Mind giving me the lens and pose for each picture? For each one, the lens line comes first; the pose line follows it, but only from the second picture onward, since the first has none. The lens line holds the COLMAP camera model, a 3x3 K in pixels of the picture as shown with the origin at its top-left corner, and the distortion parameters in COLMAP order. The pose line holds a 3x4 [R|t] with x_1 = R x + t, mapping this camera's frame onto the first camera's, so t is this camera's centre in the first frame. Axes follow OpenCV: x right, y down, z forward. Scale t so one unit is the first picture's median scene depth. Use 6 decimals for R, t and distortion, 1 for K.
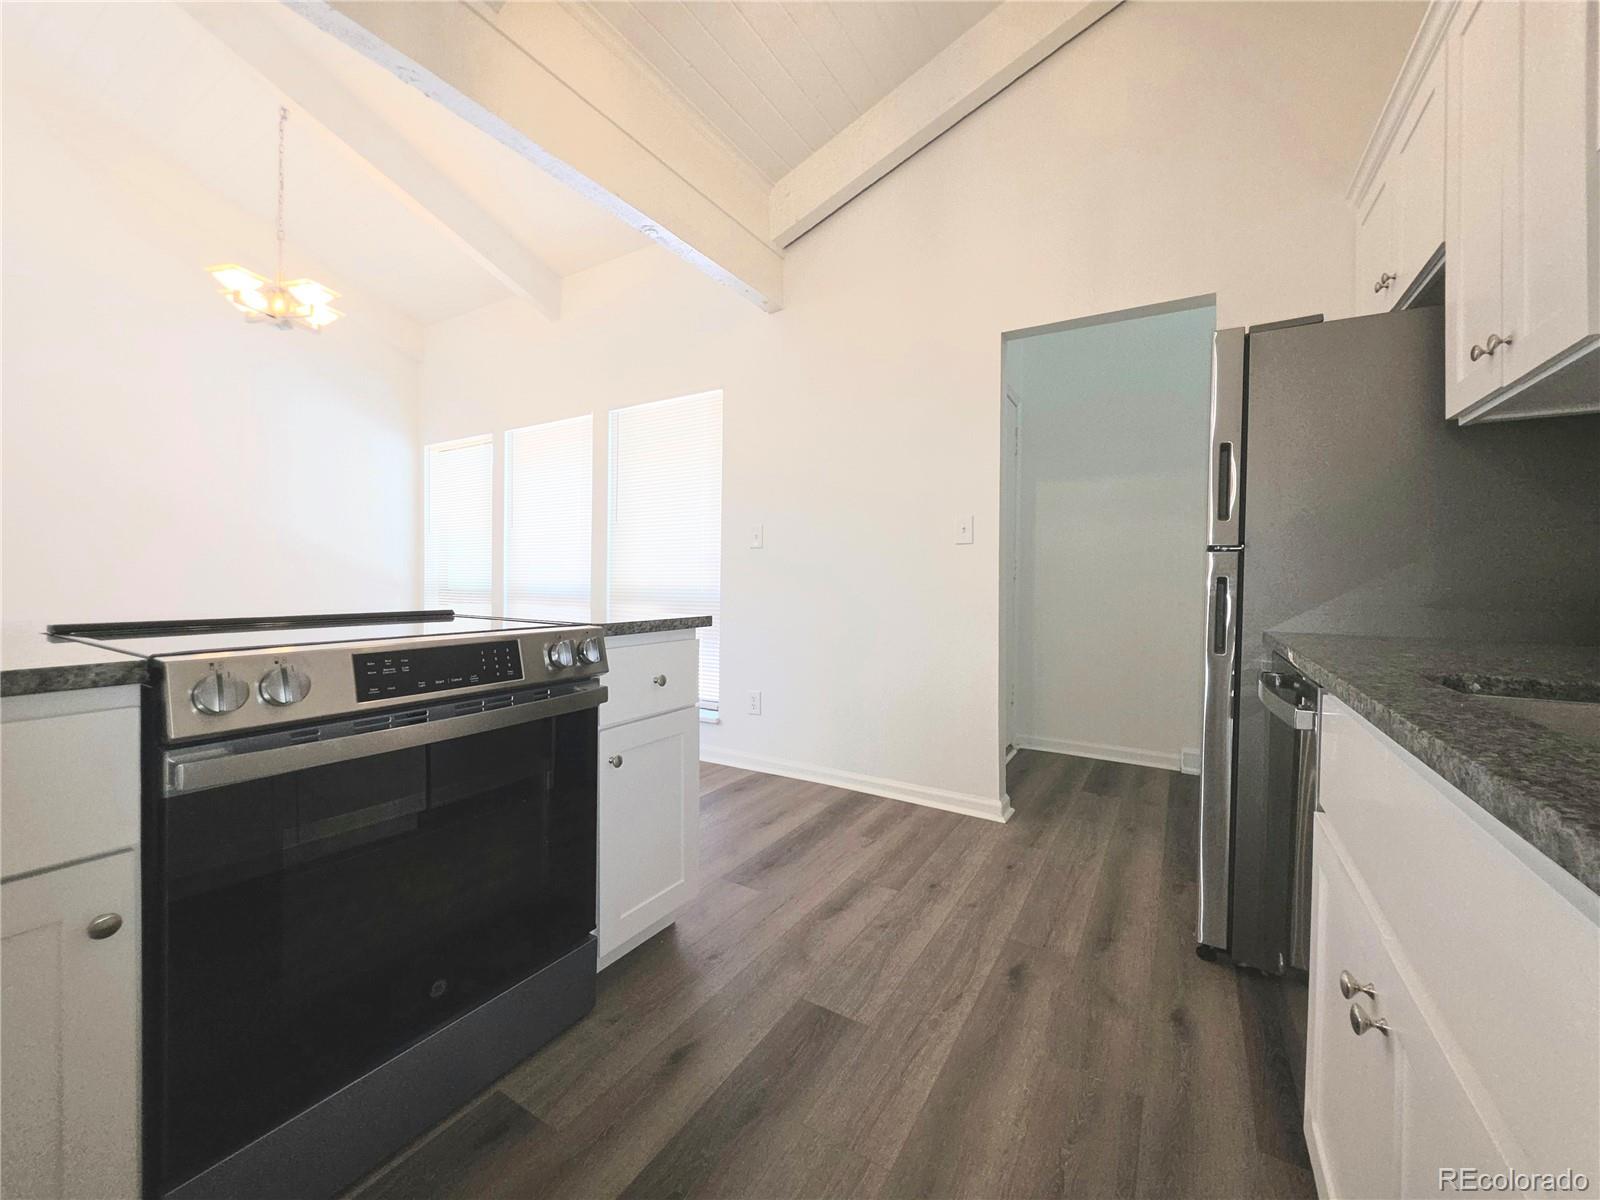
lens RADIAL K [[644.5, 0, 790.6], [0, 644.5, 593.2], [0, 0, 1]] dist [0.002070, 0.000229]
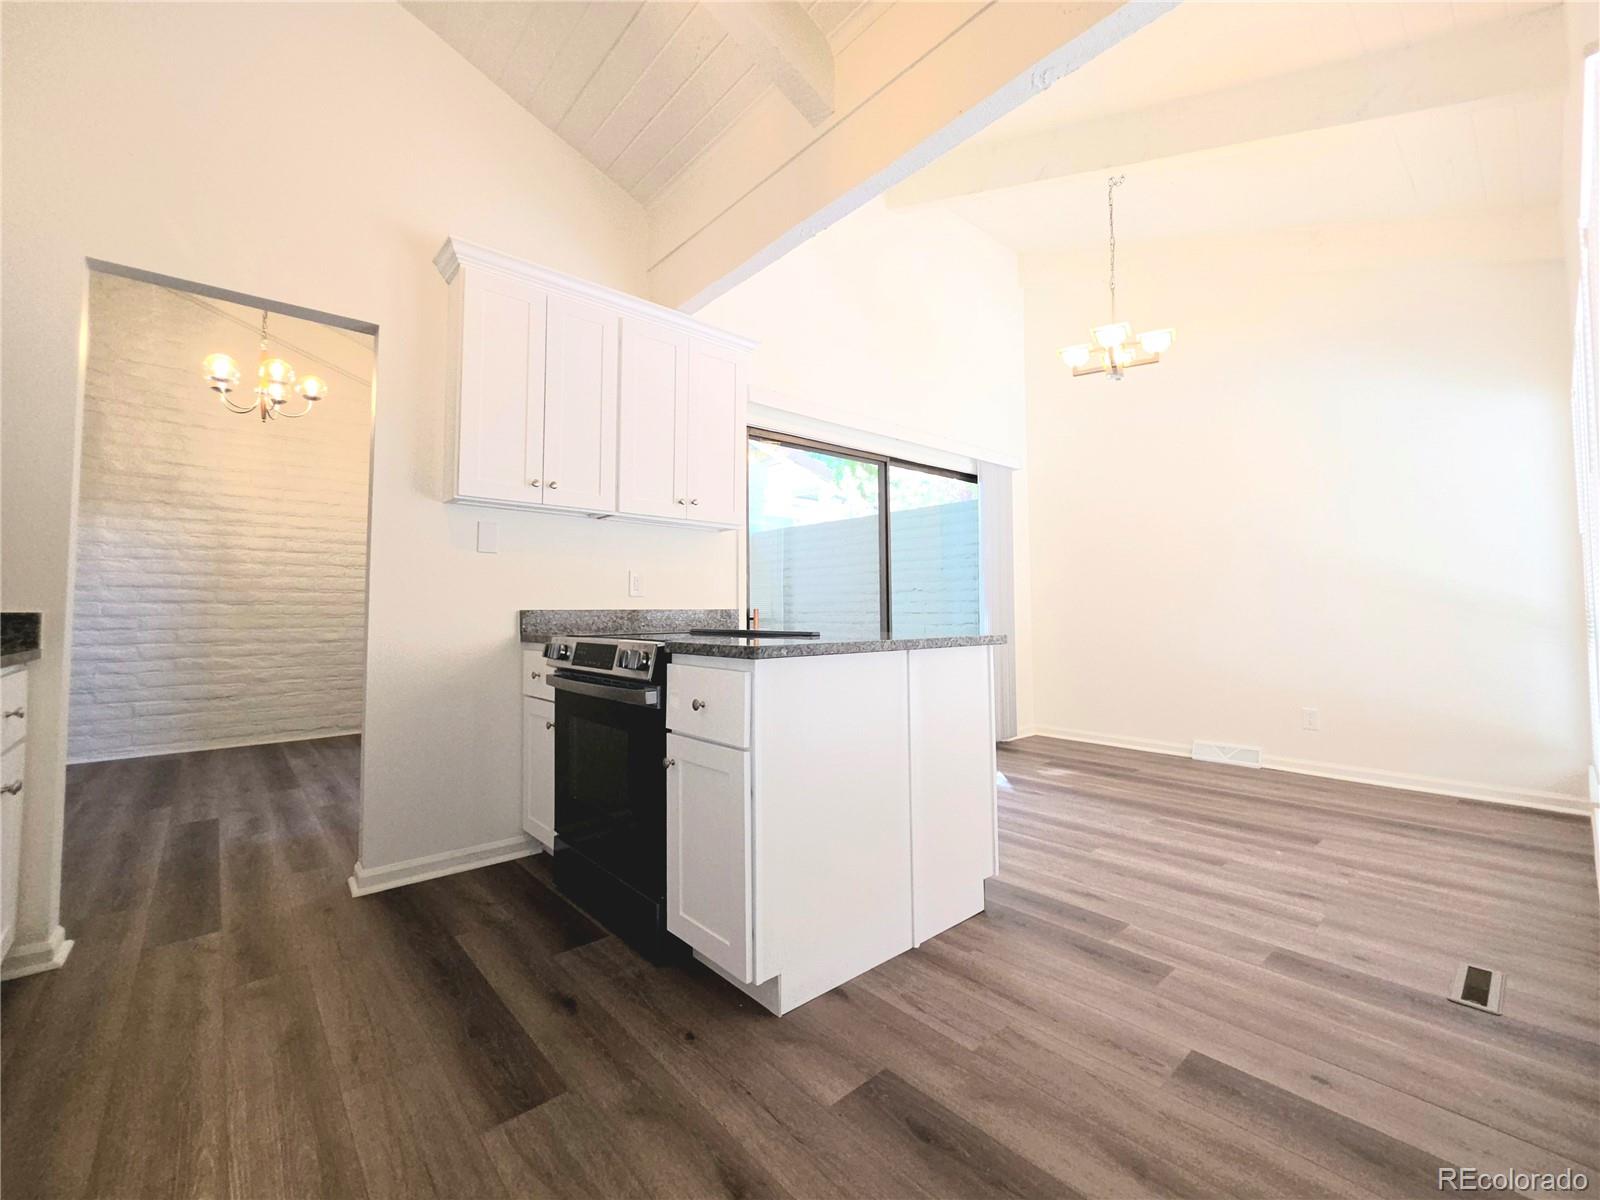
lens RADIAL K [[672.7, 0, 791.7], [0, 672.7, 592.6], [0, 0, 1]] dist [-0.003102, -0.000211]
pose [[-0.311001, -0.044691, -0.949358, 0.766643], [-0.023545, 0.998950, -0.039312, -0.000907], [0.950118, 0.010126, -0.311726, 1.491940]]
